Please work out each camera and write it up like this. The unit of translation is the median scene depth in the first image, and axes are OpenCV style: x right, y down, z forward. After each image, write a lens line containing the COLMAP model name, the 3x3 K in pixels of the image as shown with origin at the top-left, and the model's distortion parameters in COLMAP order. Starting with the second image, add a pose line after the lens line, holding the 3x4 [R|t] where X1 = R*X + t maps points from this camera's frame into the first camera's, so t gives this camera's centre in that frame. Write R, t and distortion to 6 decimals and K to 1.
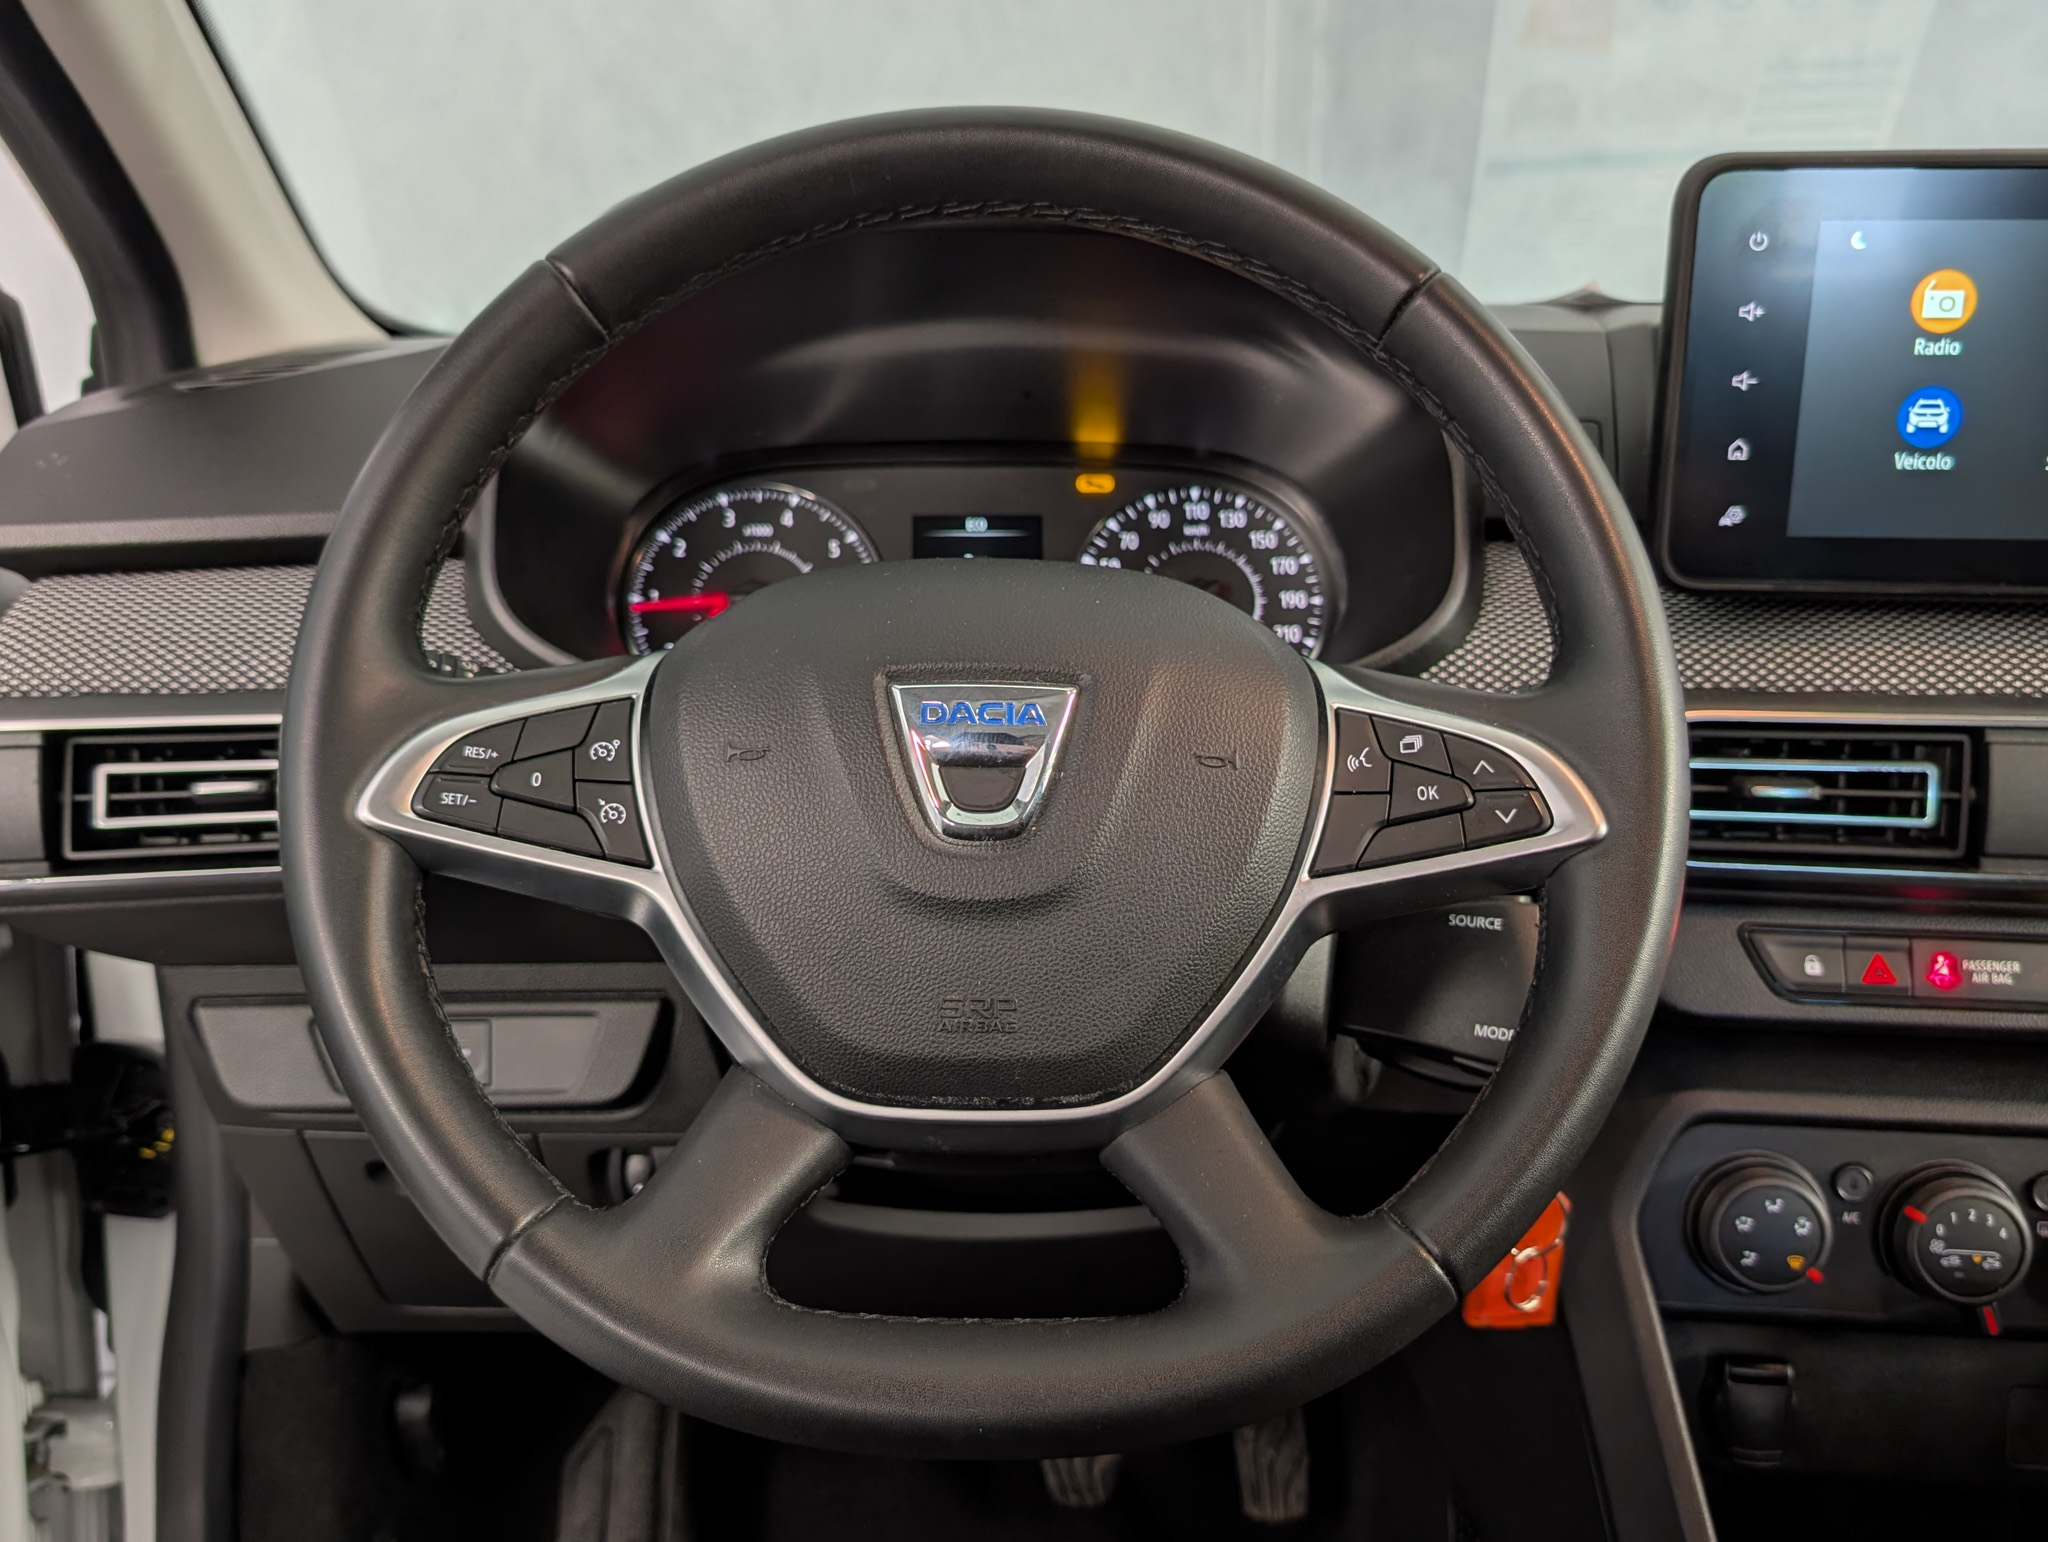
lens RADIAL K [[1770.5, 0, 1020.3], [0, 1770.5, 794.1], [0, 0, 1]] dist [0.002780, -0.011396]
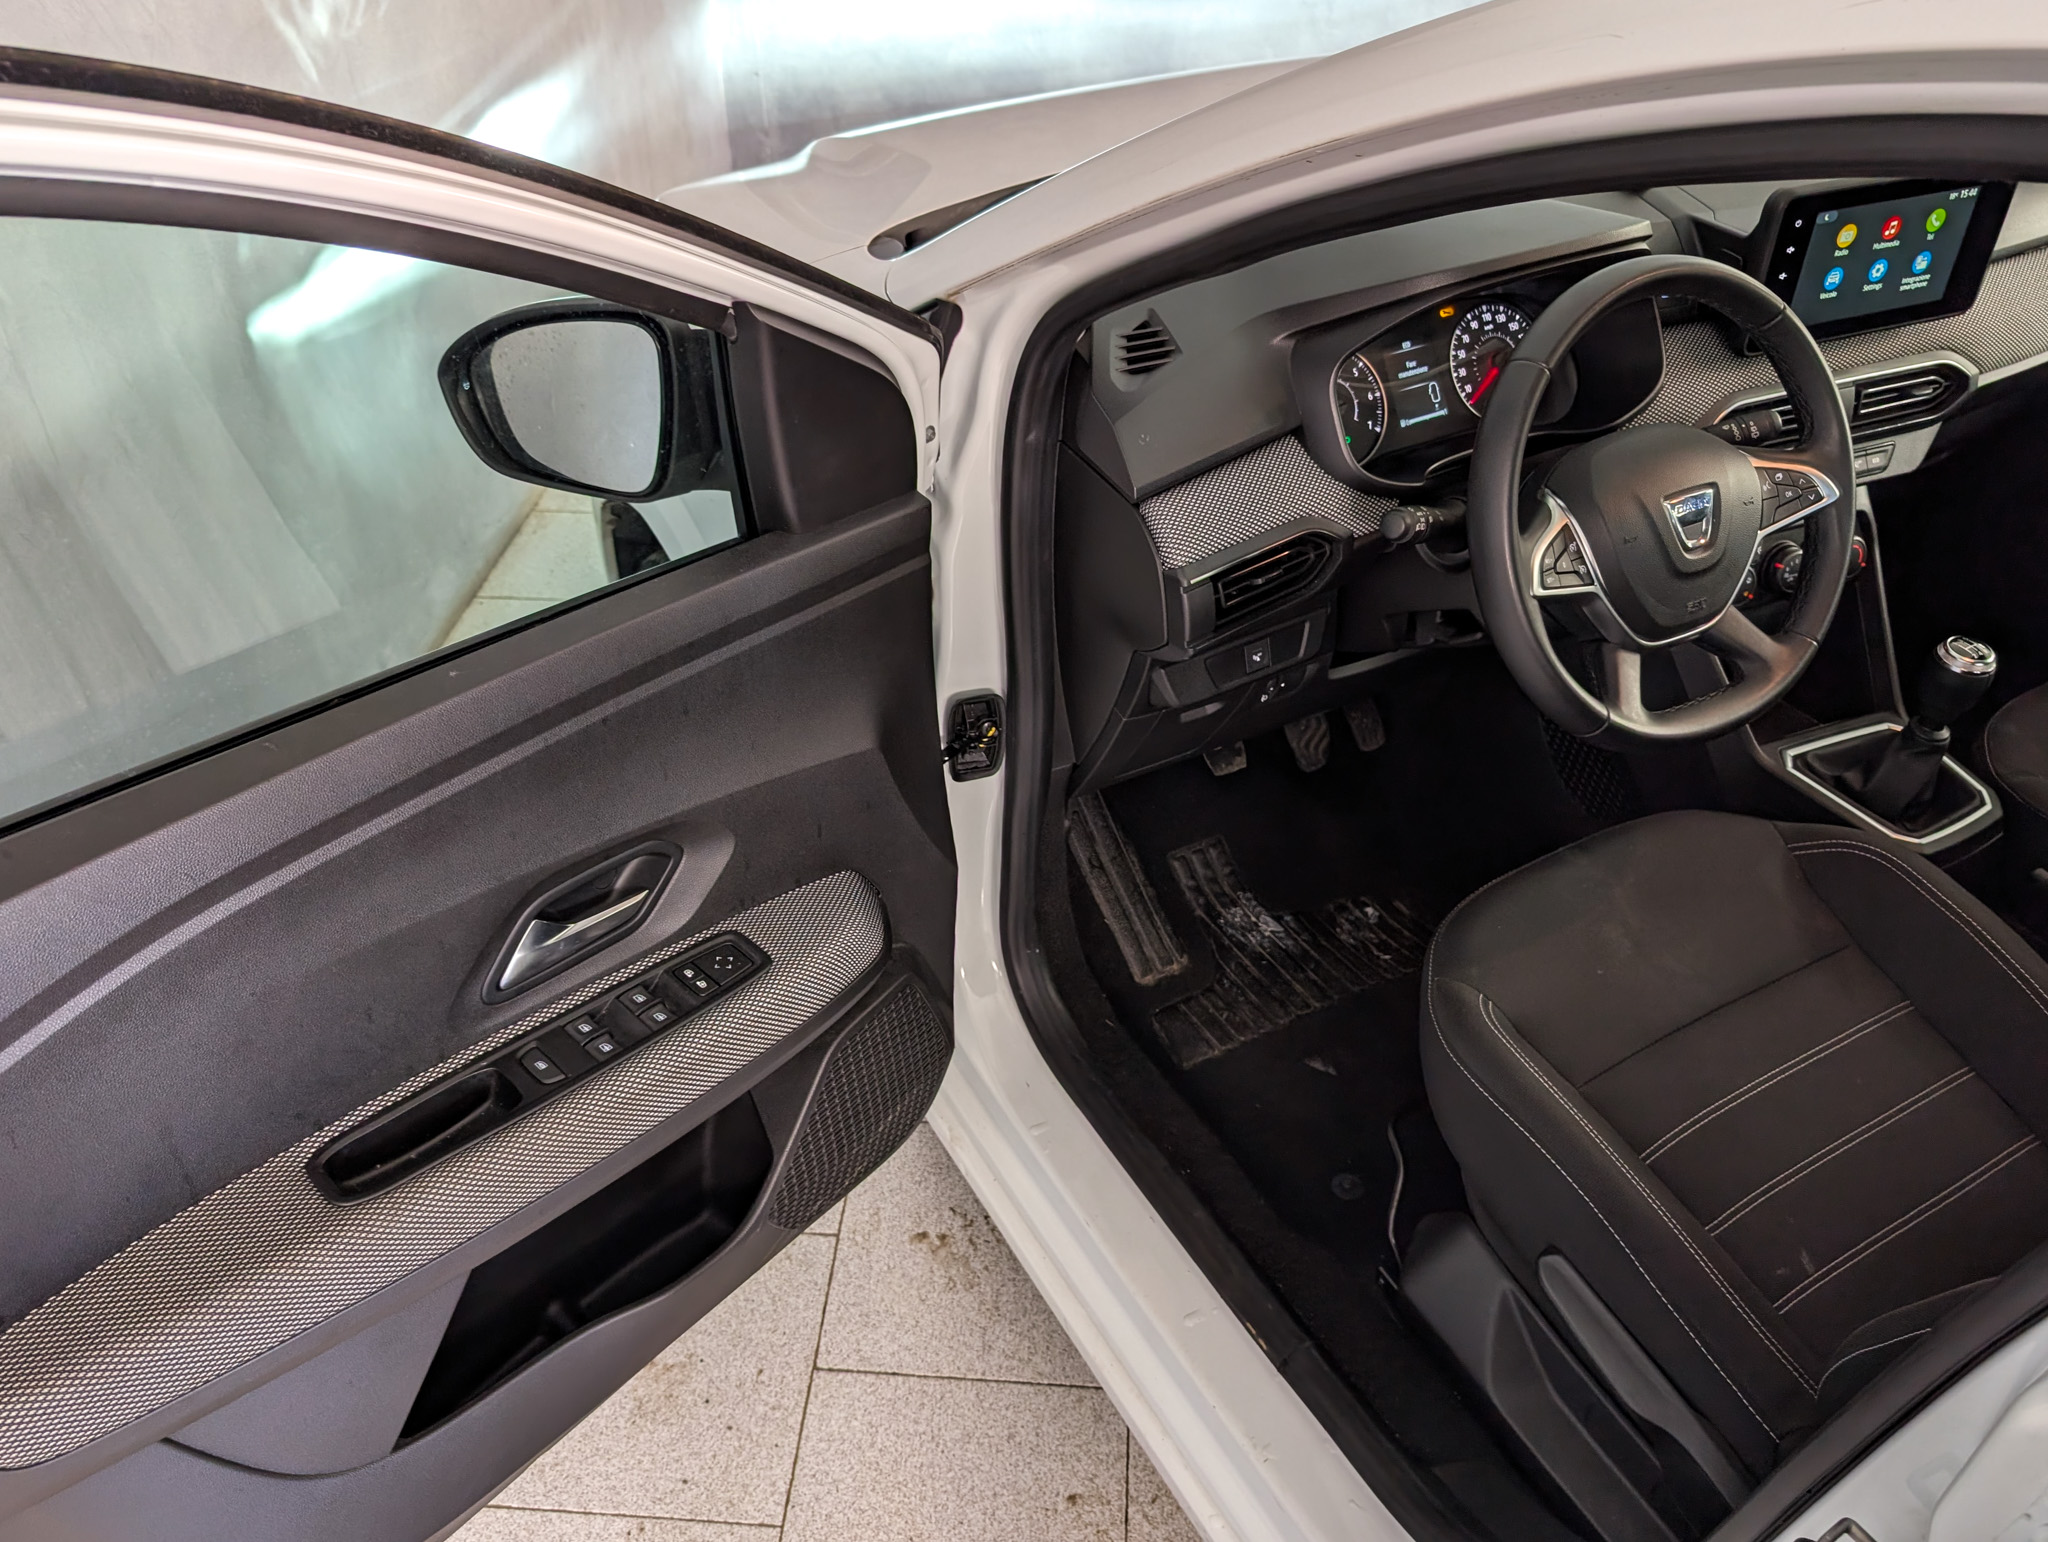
lens RADIAL K [[1550.6, 0, 1008.6], [0, 1550.6, 750.3], [0, 0, 1]] dist [0.007130, -0.009058]
pose [[0.881397, -0.293749, 0.369933, -1.515121], [0.134050, 0.906477, 0.400411, -0.623579], [-0.452956, -0.303332, 0.838344, -0.544160]]
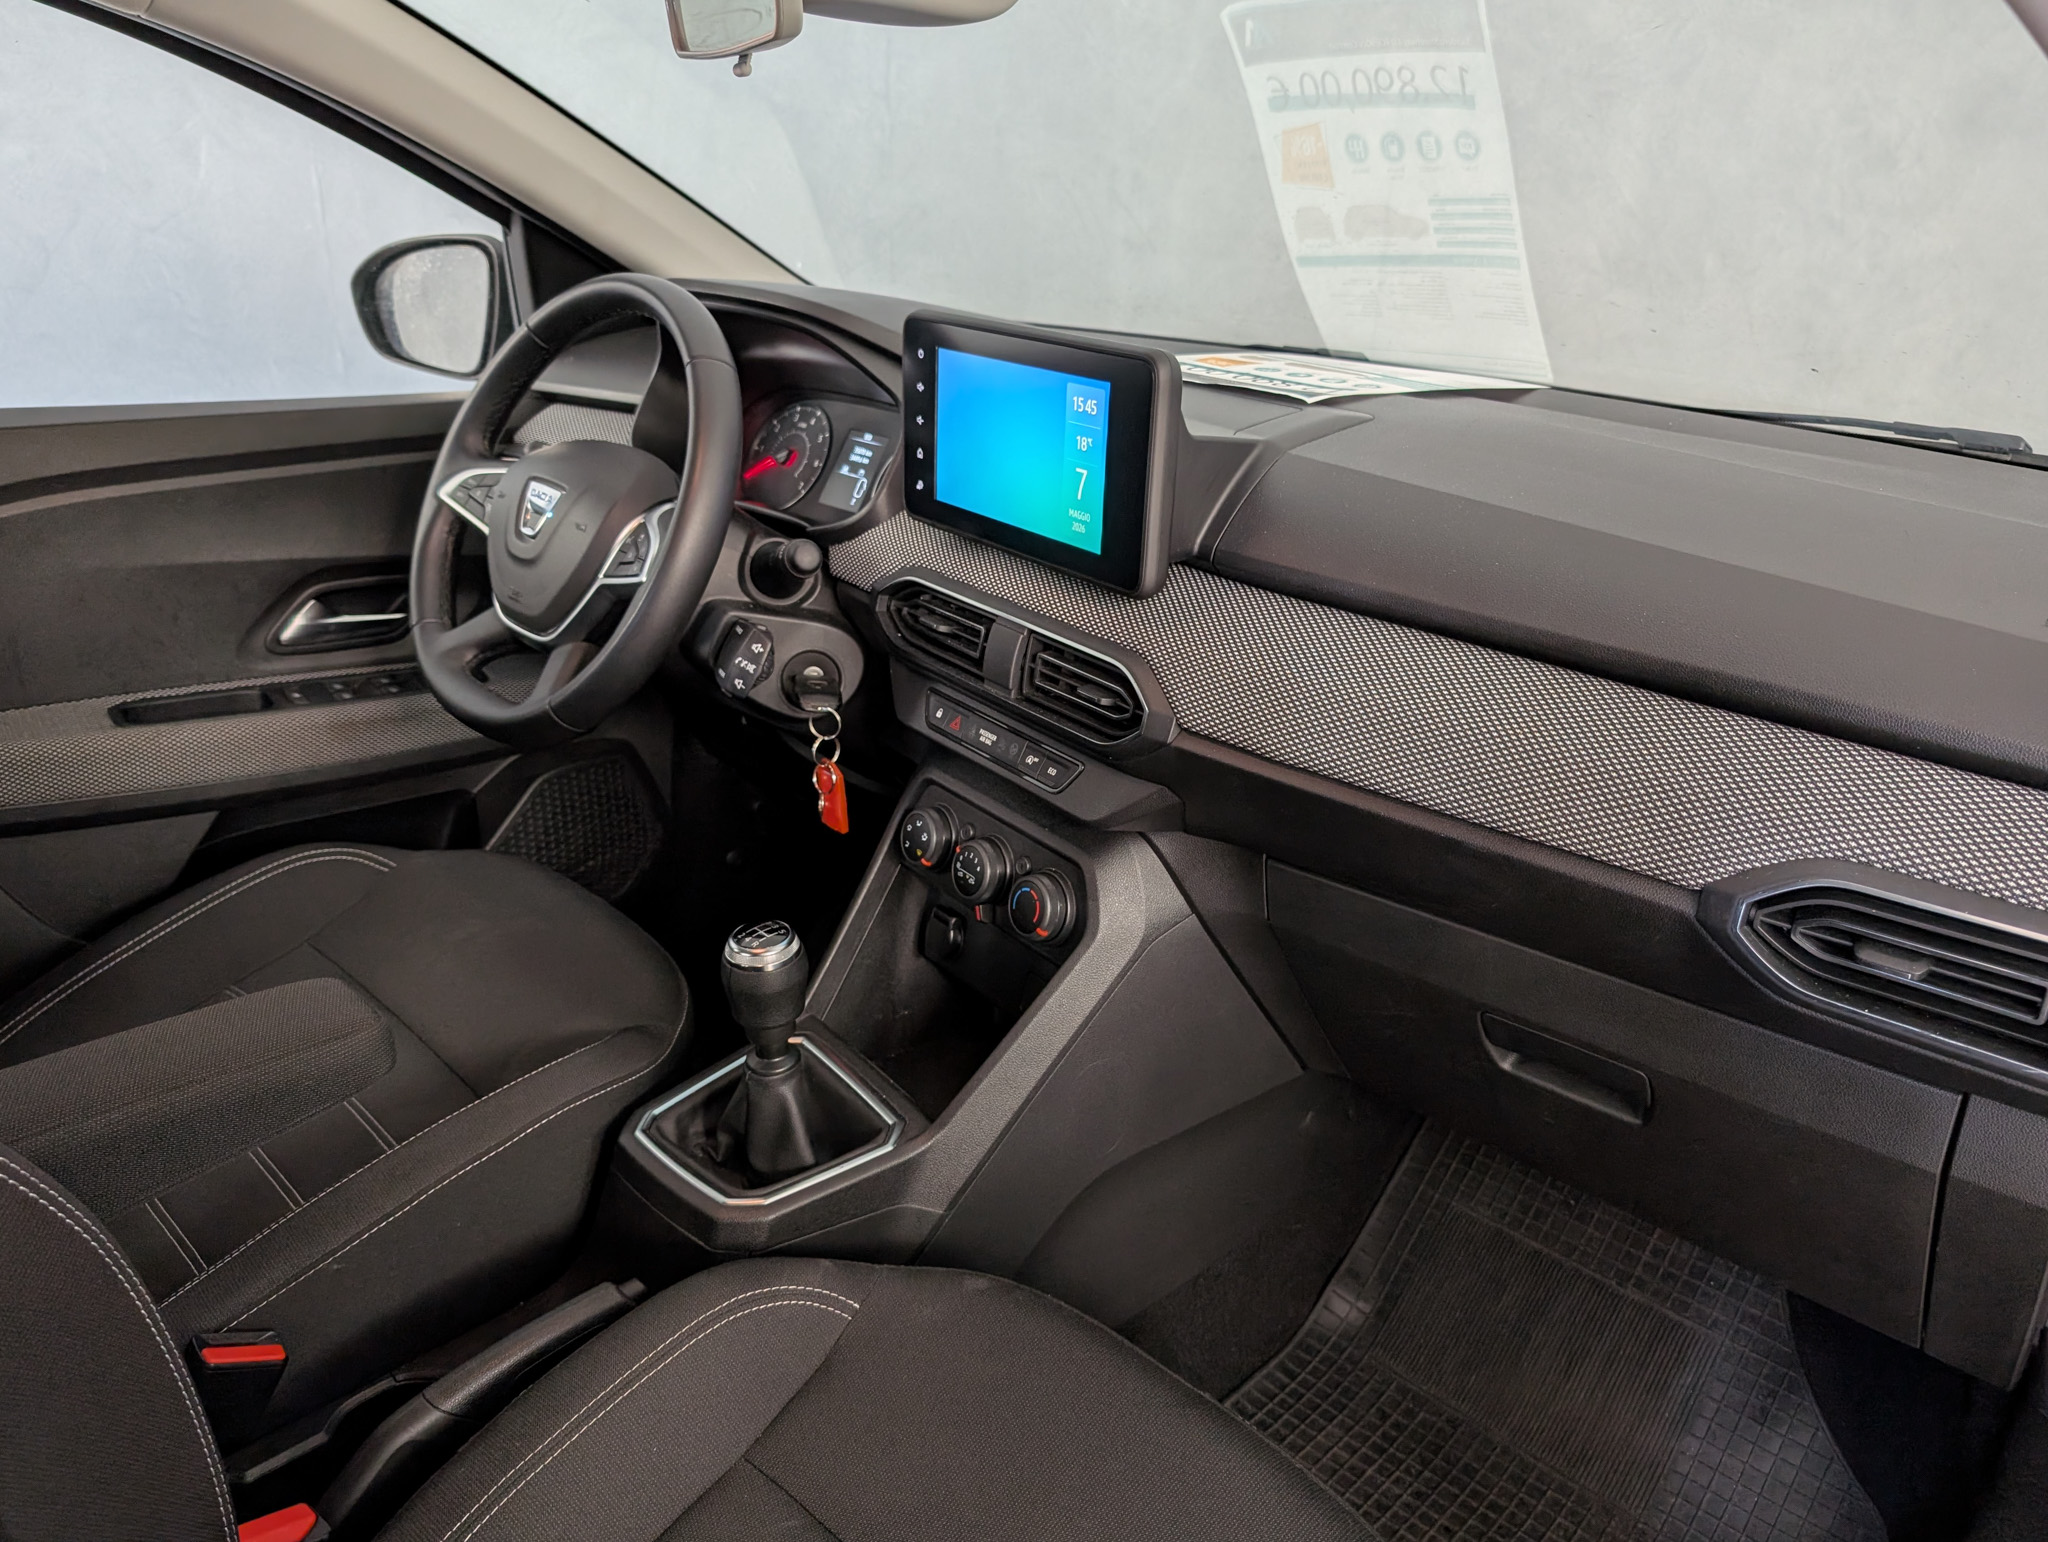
lens RADIAL K [[1485.2, 0, 1074.8], [0, 1485.2, 800.6], [0, 0, 1]] dist [0.003329, 0.000461]
pose [[0.715704, 0.304535, -0.628511, 1.679019], [-0.220889, 0.952433, 0.209952, -0.202760], [0.662552, -0.011432, 0.748928, -0.181724]]
